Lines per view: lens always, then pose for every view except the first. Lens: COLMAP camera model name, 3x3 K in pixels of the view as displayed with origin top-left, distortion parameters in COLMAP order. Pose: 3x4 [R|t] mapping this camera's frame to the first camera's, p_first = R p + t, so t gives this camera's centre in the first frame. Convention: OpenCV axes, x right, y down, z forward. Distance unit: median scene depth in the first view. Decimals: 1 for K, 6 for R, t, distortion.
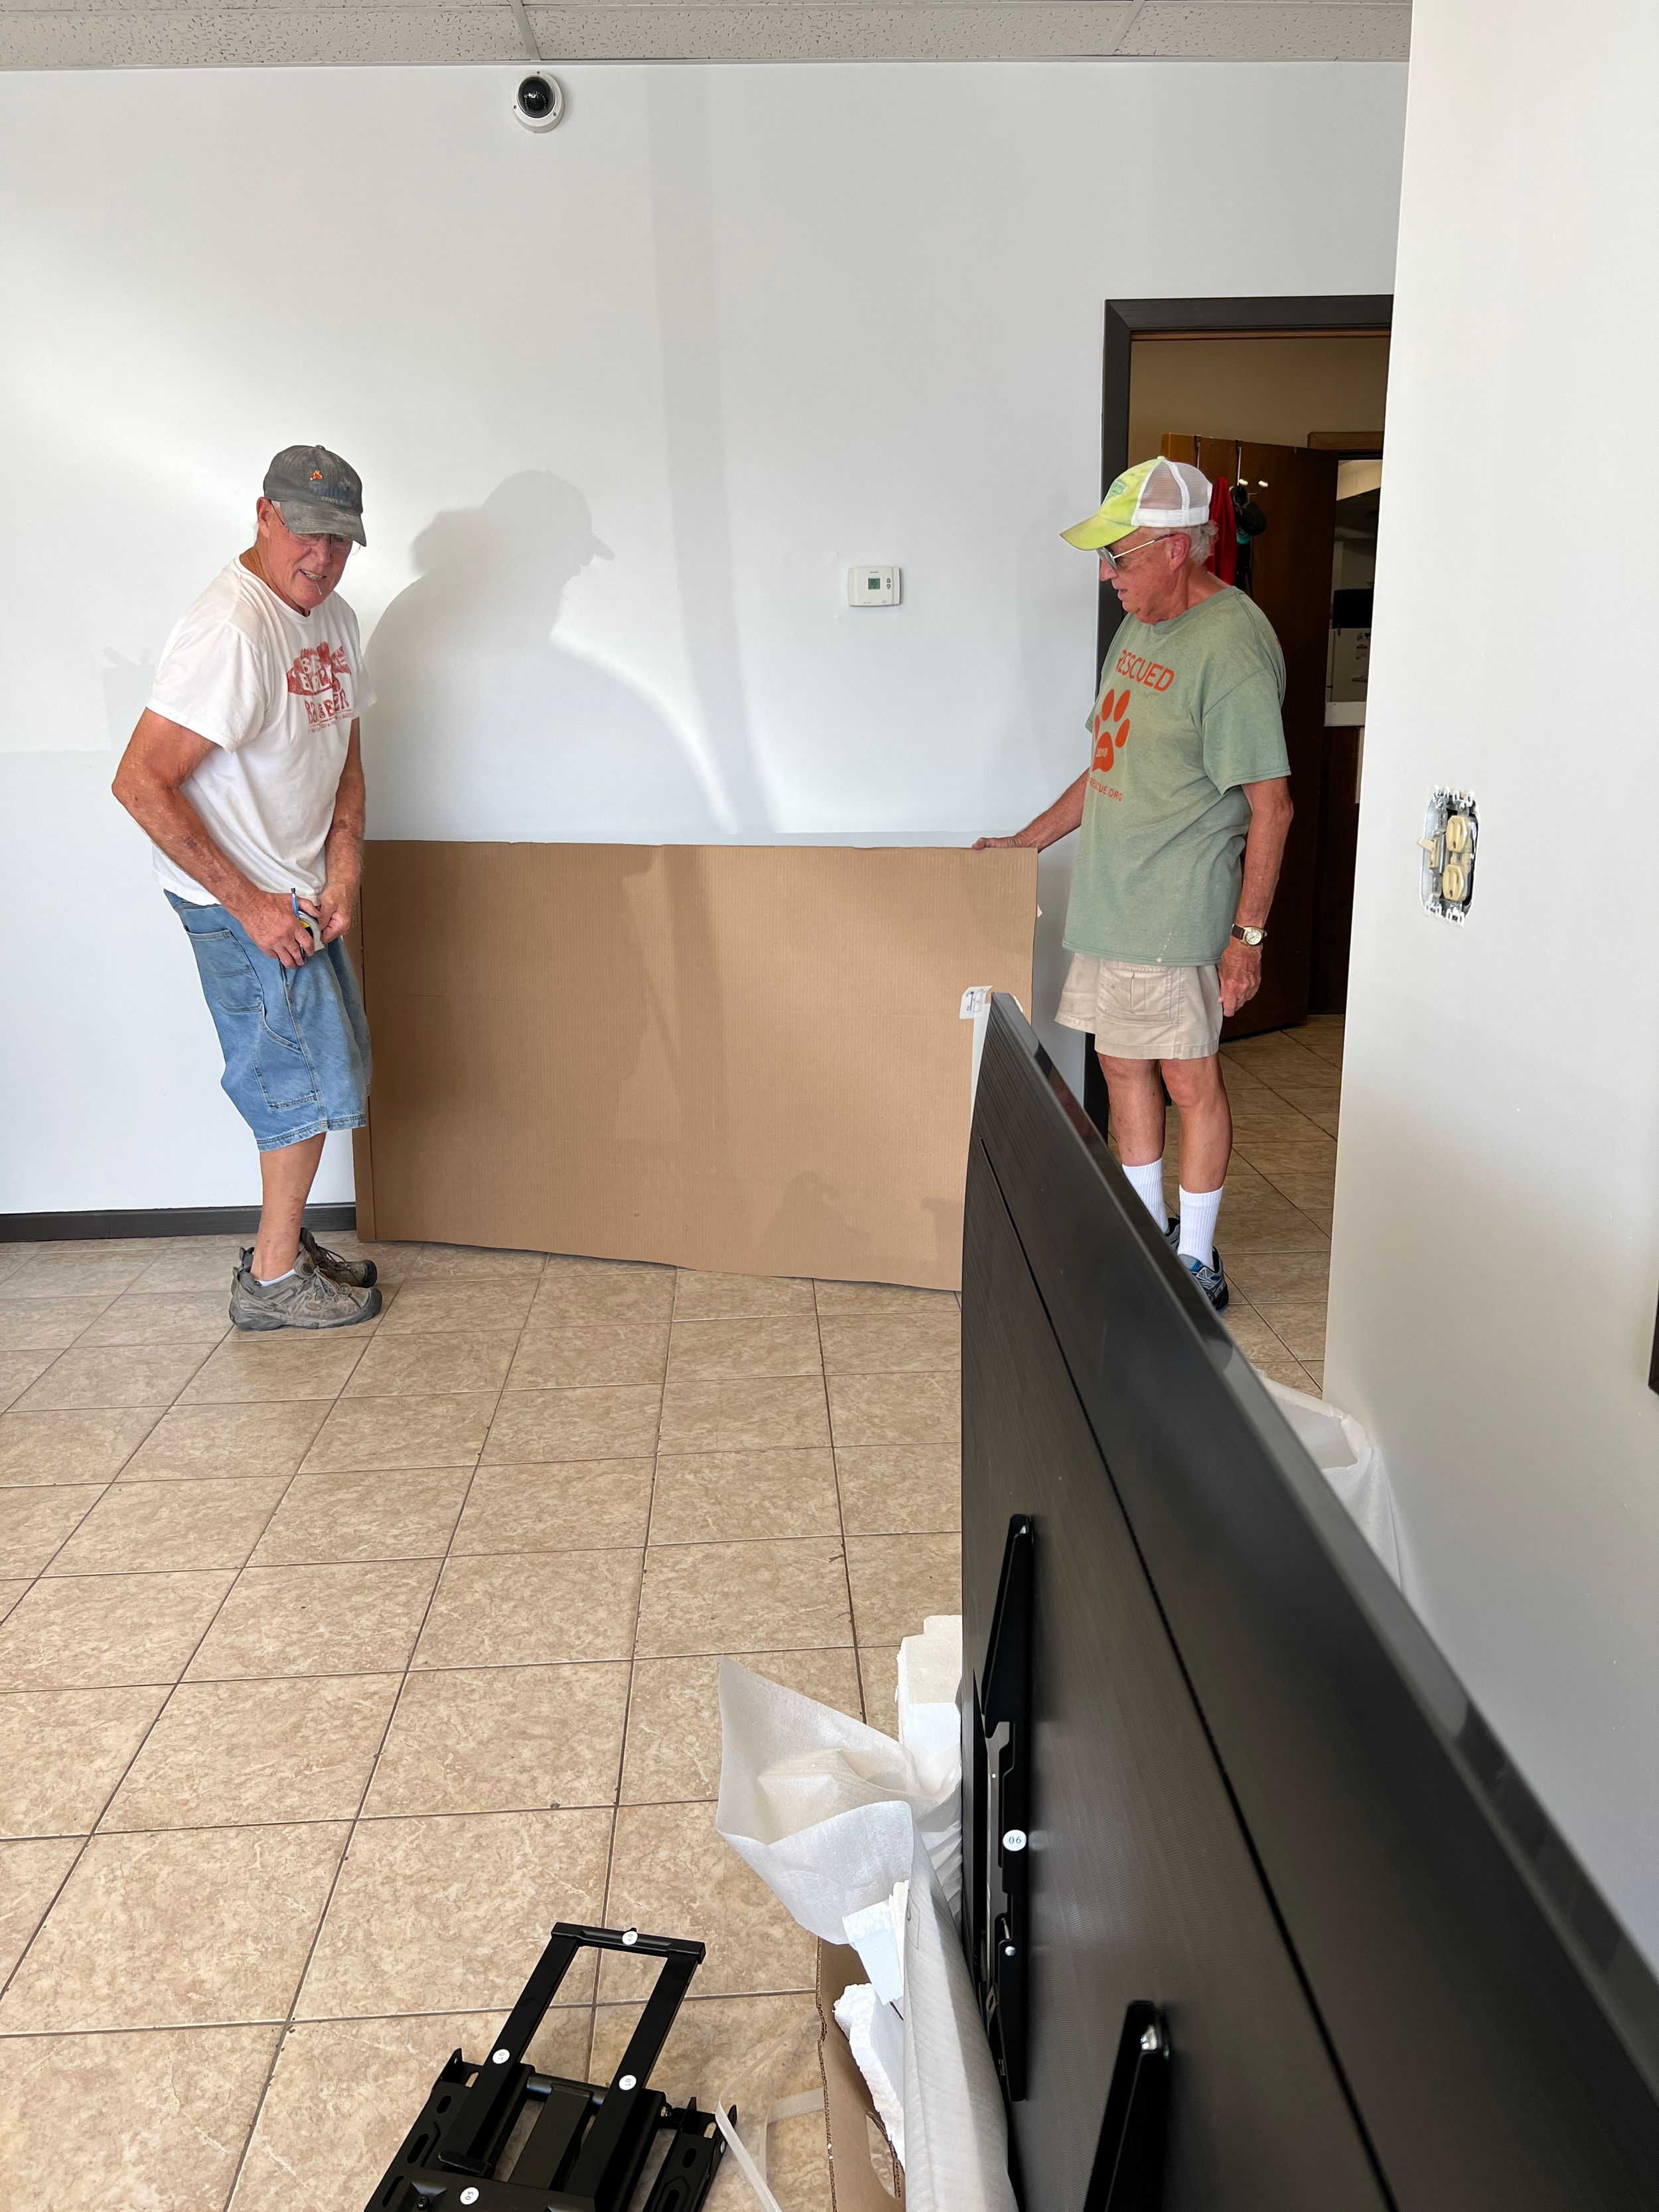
lens RADIAL K [[1663.5, 0, 836.3], [0, 1663.5, 1118.7], [0, 0, 1]] dist [0.004221, -0.005723]
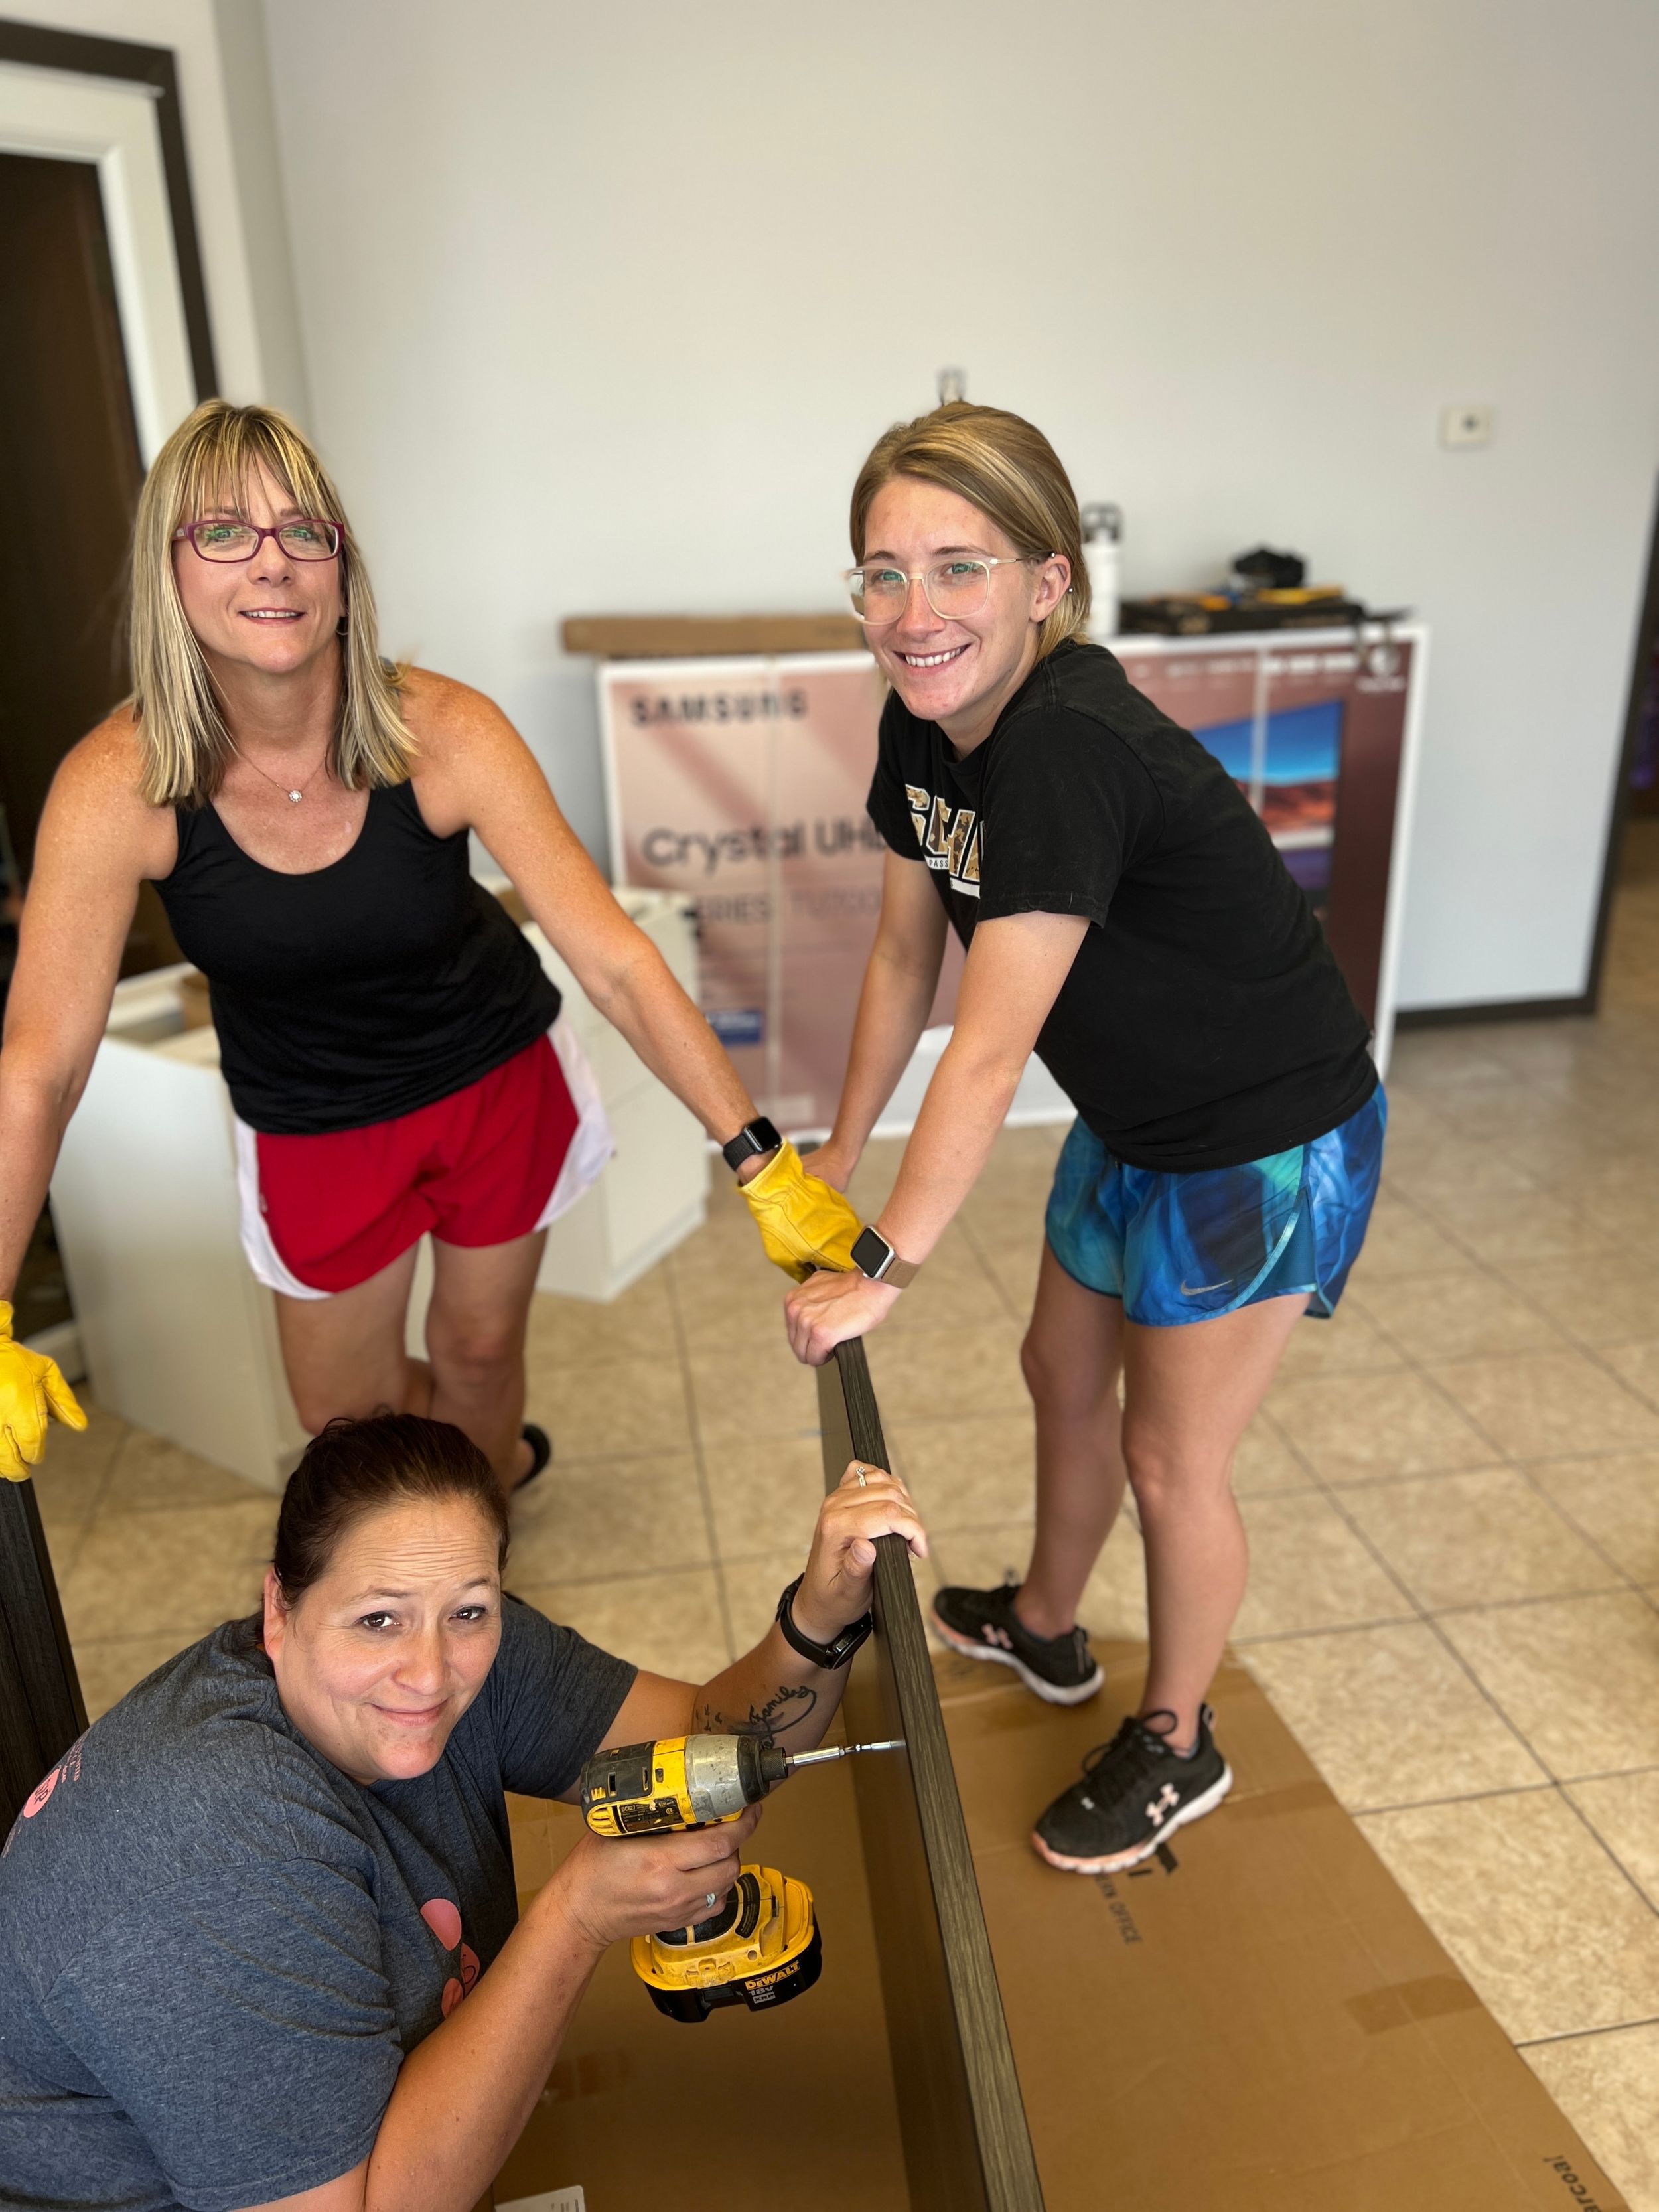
lens RADIAL K [[1663.5, 0, 836.3], [0, 1663.5, 1118.7], [0, 0, 1]] dist [0.004221, -0.005723]
pose [[0.994827, -0.044332, 0.091403, -0.681792], [0.033872, 0.993020, 0.112978, -0.035758], [-0.095774, -0.109297, 0.989384, -0.035442]]
